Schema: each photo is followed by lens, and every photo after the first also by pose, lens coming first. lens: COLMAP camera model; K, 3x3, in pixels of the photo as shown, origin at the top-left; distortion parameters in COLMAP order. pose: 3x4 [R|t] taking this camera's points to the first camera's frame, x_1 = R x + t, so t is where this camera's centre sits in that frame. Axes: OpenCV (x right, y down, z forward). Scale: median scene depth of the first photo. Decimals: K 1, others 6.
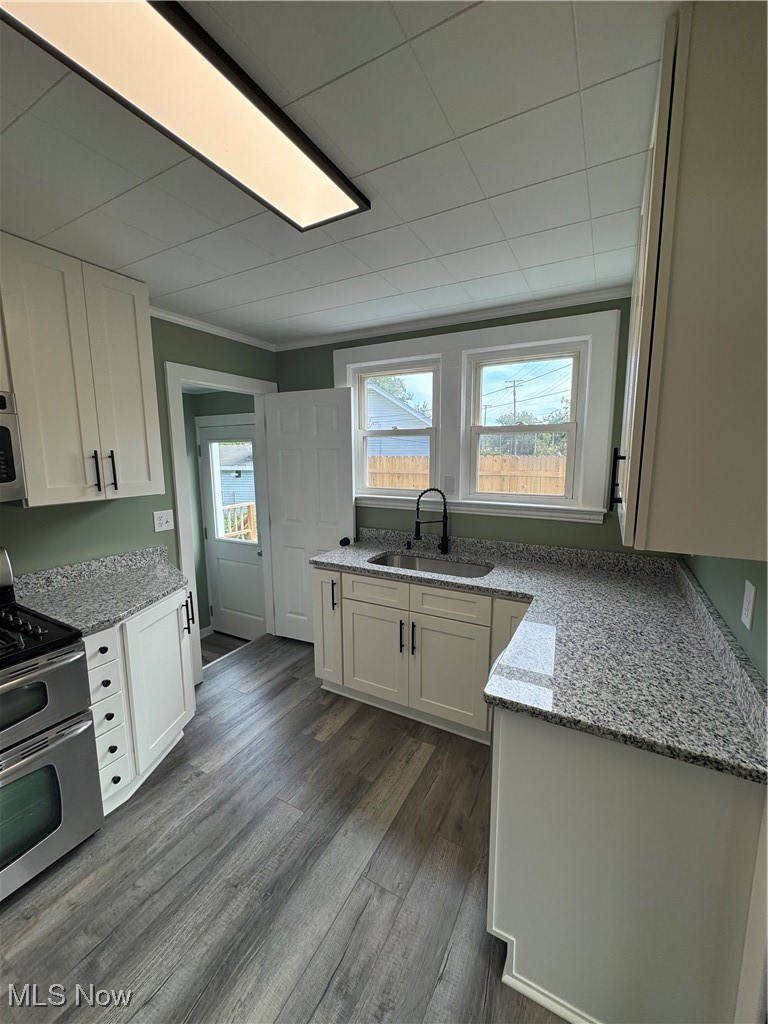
lens RADIAL K [[410.1, 0, 384.4], [0, 410.1, 510.9], [0, 0, 1]] dist [0.002097, 0.000452]
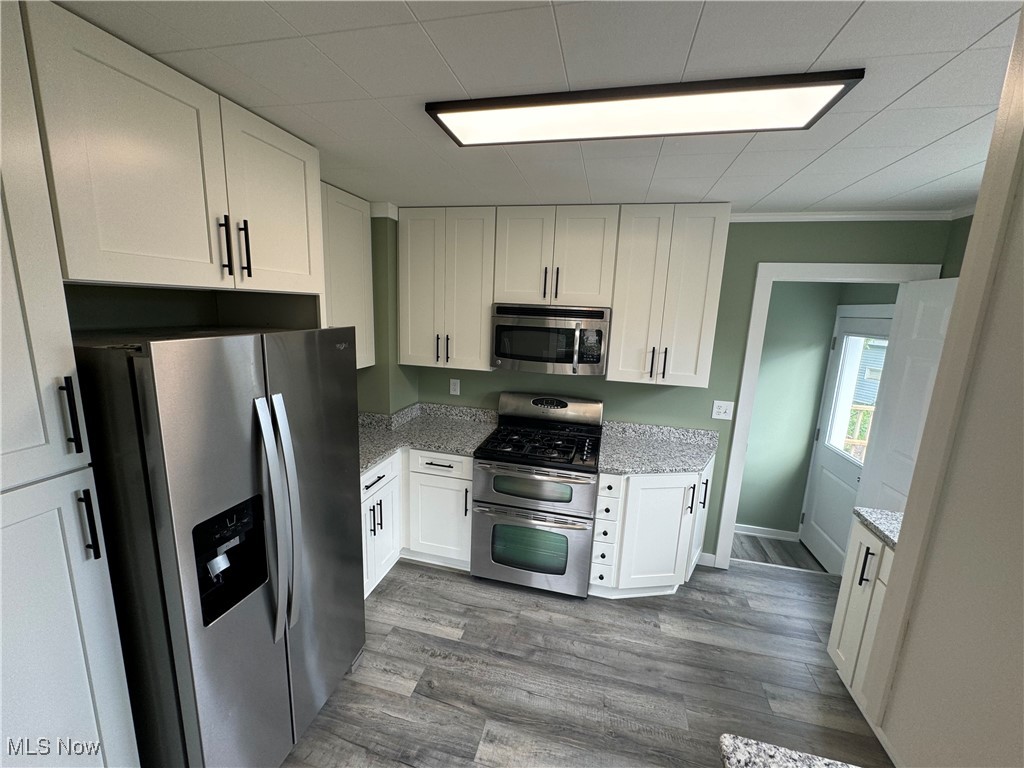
lens RADIAL K [[410.1, 0, 512.7], [0, 410.1, 383.9], [0, 0, 1]] dist [0.002097, 0.000452]
pose [[0.267551, 0.196060, -0.943386, 0.474302], [-0.176691, 0.972460, 0.151991, -0.160412], [0.947205, 0.126022, 0.294825, 0.200789]]
